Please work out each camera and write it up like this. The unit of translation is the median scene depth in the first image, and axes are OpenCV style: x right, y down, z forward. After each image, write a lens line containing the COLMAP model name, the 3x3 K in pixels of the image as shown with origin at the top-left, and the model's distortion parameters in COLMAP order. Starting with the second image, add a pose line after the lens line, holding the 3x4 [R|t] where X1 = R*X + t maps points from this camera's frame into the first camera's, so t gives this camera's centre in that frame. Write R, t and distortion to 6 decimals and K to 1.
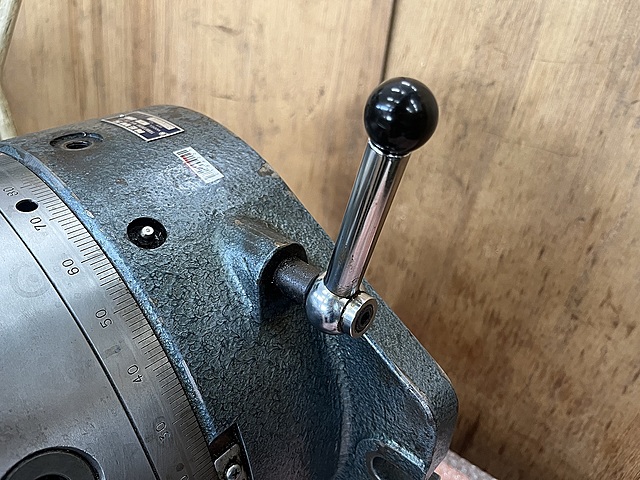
lens RADIAL K [[515.2, 0, 320.0], [0, 515.2, 240.0], [0, 0, 1]] dist [-0.005063, -0.005264]
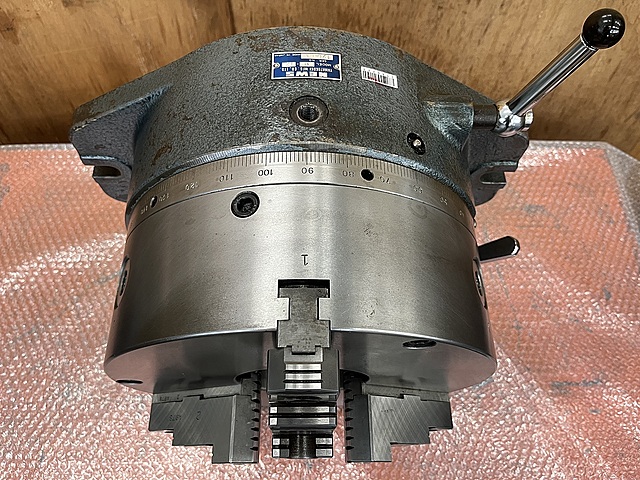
lens RADIAL K [[515.2, 0, 320.0], [0, 515.2, 240.0], [0, 0, 1]] dist [-0.005063, -0.005264]
pose [[0.747326, -0.599783, 0.285945, -0.480296], [0.331383, 0.709438, 0.621999, -0.355026], [-0.575924, -0.370079, 0.728940, -0.017989]]
